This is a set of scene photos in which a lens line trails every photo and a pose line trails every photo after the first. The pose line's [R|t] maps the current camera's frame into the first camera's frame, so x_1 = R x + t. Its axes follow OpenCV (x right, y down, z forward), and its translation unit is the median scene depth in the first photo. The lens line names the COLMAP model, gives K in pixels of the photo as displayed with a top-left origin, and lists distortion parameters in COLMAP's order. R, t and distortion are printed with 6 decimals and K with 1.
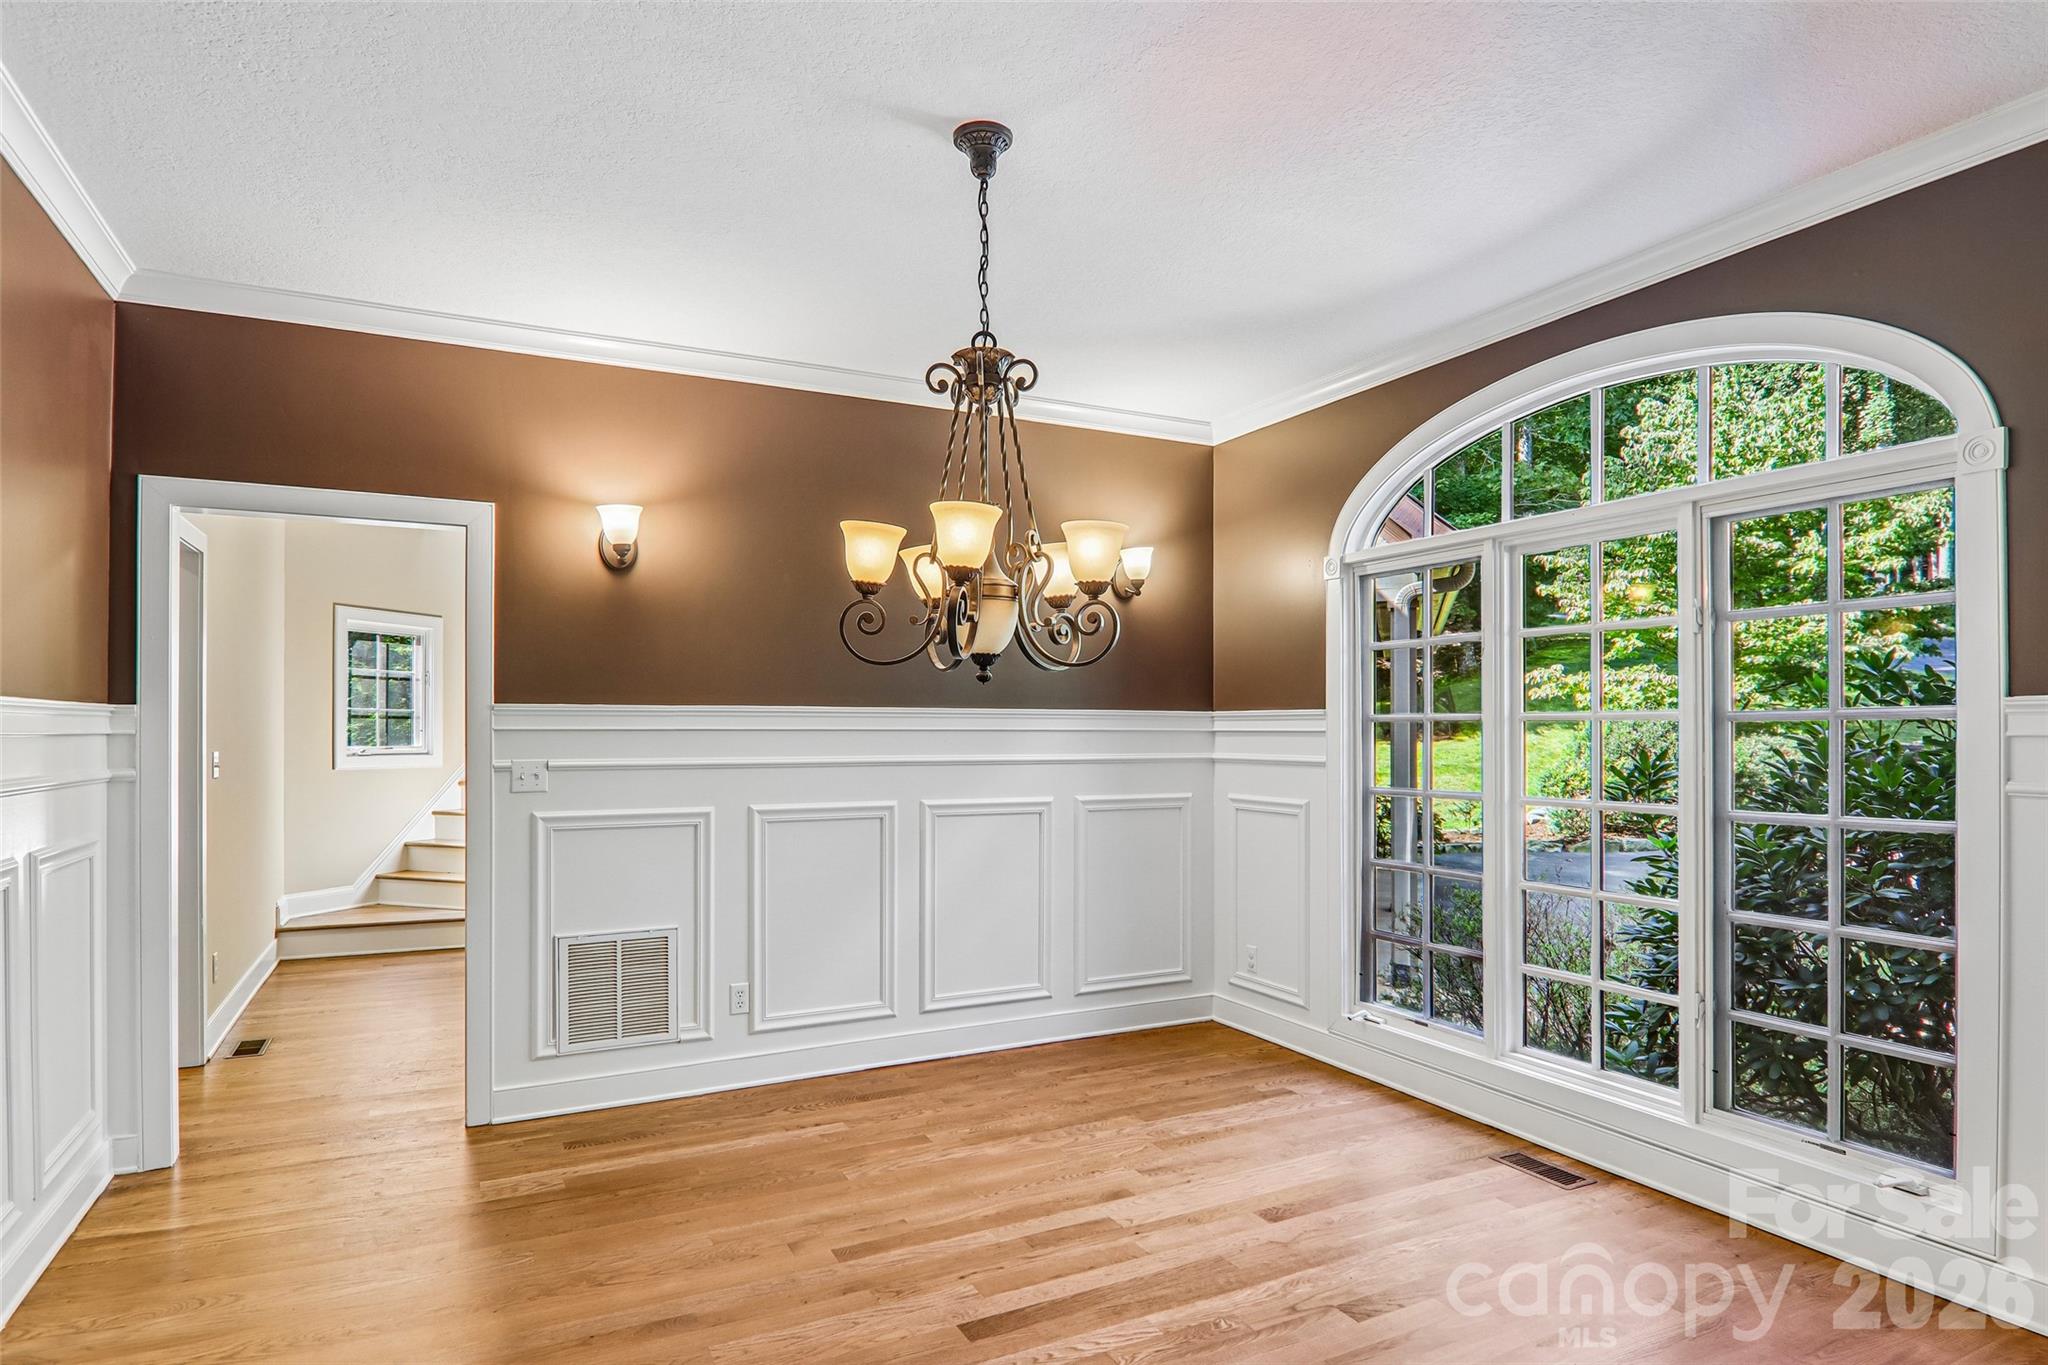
lens RADIAL K [[1142.9, 0, 1030.2], [0, 1142.9, 741.4], [0, 0, 1]] dist [0.000708, -0.020038]
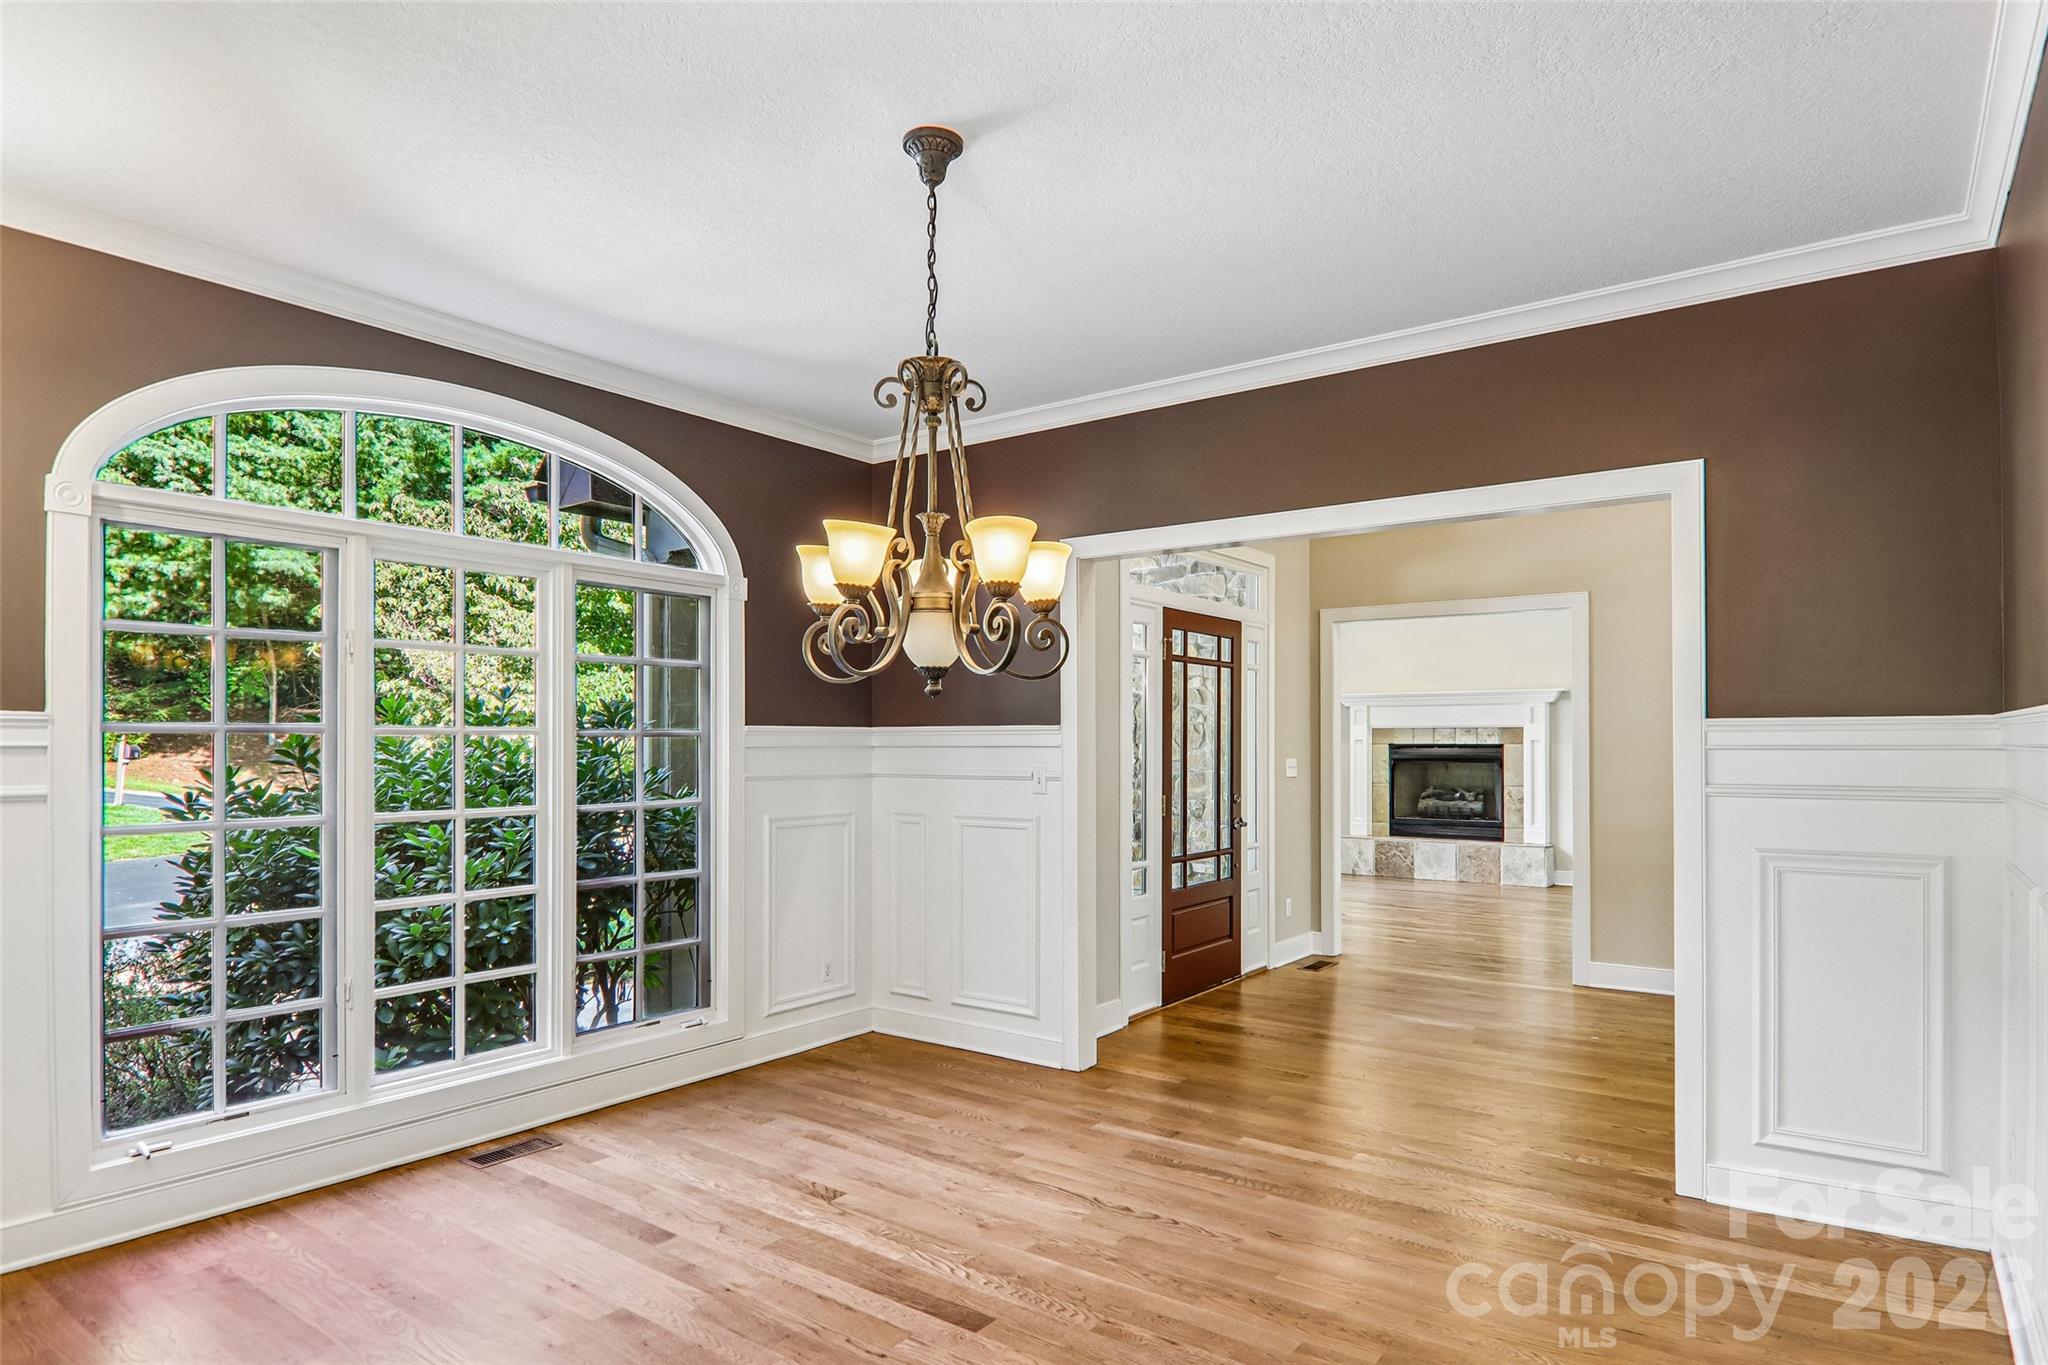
lens RADIAL K [[1142.9, 0, 1030.2], [0, 1142.9, 741.4], [0, 0, 1]] dist [0.000708, -0.020038]
pose [[-0.451385, 0.002373, 0.892326, -0.742295], [0.010563, 0.999941, 0.002684, -0.009581], [-0.892267, 0.010637, -0.451383, 1.058546]]
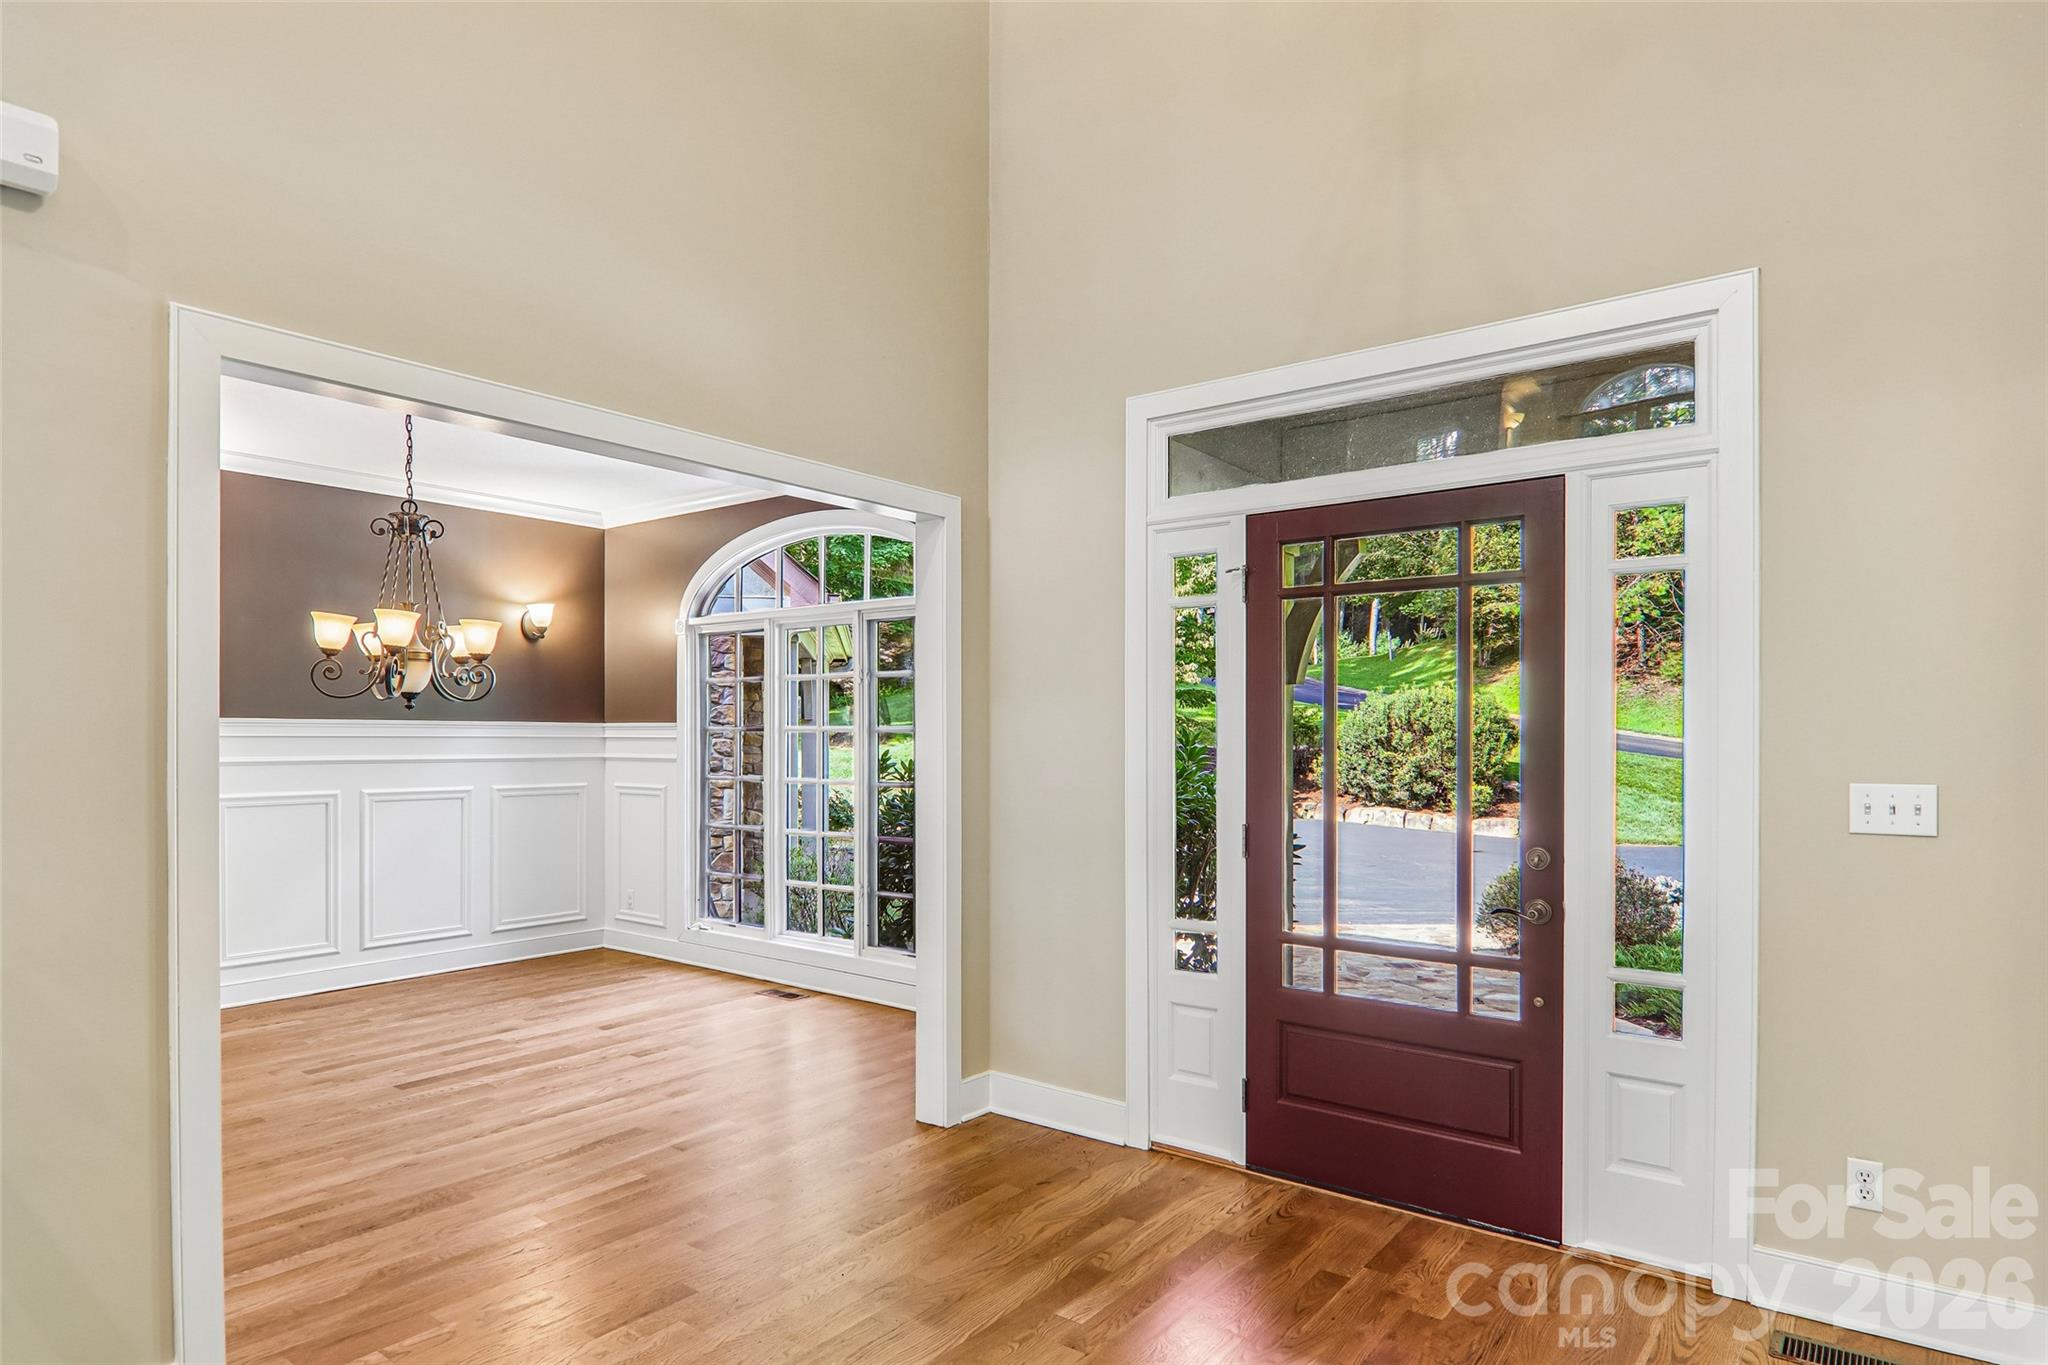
lens RADIAL K [[1142.9, 0, 1030.2], [0, 1142.9, 741.4], [0, 0, 1]] dist [0.000708, -0.020038]
pose [[0.902312, -0.001359, 0.431080, 0.046962], [0.003166, 0.999989, -0.003474, 0.003448], [-0.431071, 0.004500, 0.902307, -0.714931]]
